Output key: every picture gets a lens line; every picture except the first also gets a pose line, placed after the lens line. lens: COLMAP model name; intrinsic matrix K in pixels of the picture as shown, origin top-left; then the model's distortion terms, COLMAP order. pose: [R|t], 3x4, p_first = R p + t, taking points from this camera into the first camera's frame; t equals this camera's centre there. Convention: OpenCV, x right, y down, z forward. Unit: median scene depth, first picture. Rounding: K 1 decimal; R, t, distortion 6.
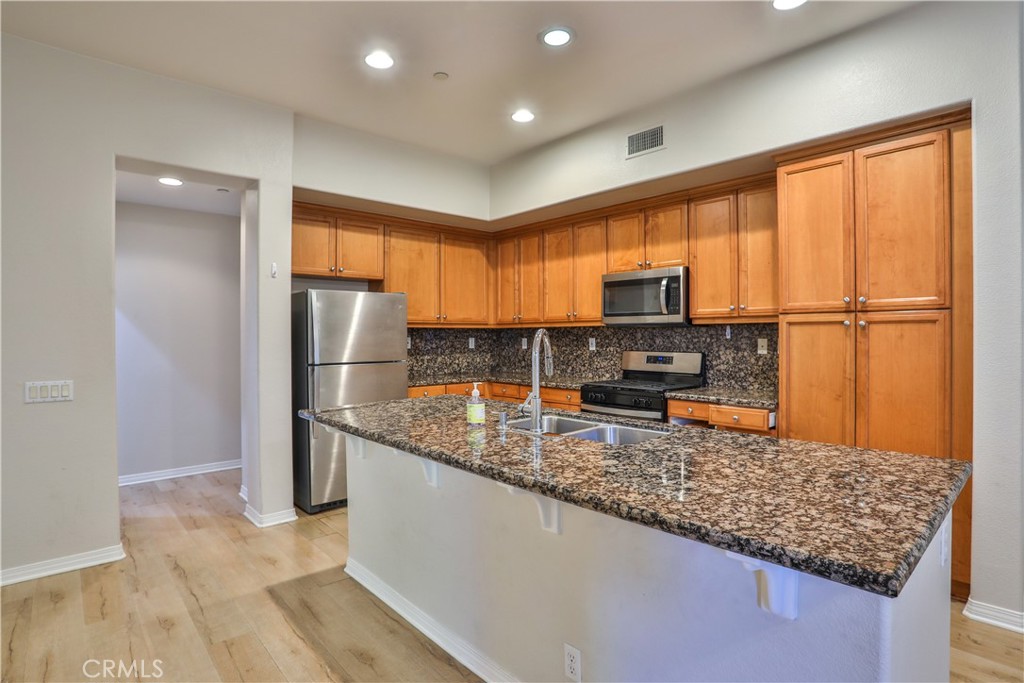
lens RADIAL K [[526.1, 0, 518.8], [0, 526.1, 341.8], [0, 0, 1]] dist [-0.062479, 0.020634]
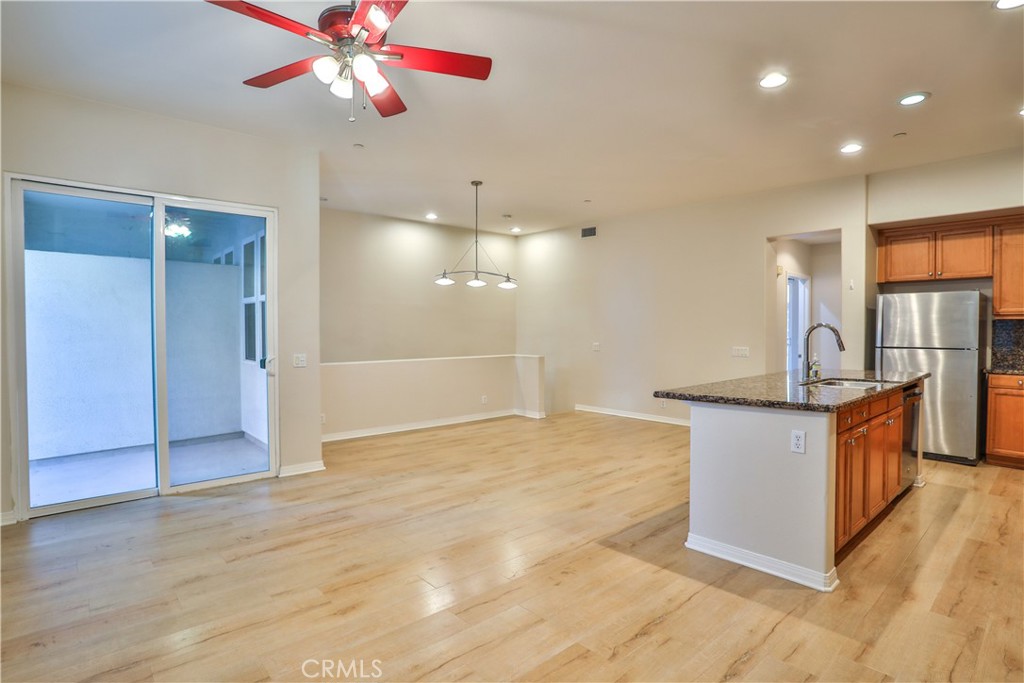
lens RADIAL K [[526.1, 0, 502.8], [0, 526.1, 337.7], [0, 0, 1]] dist [-0.062479, 0.020634]
pose [[-0.017894, 0.021675, -0.999605, 0.887936], [-0.010103, 0.999710, 0.021858, -0.002368], [0.999789, 0.010491, -0.017670, -0.007579]]
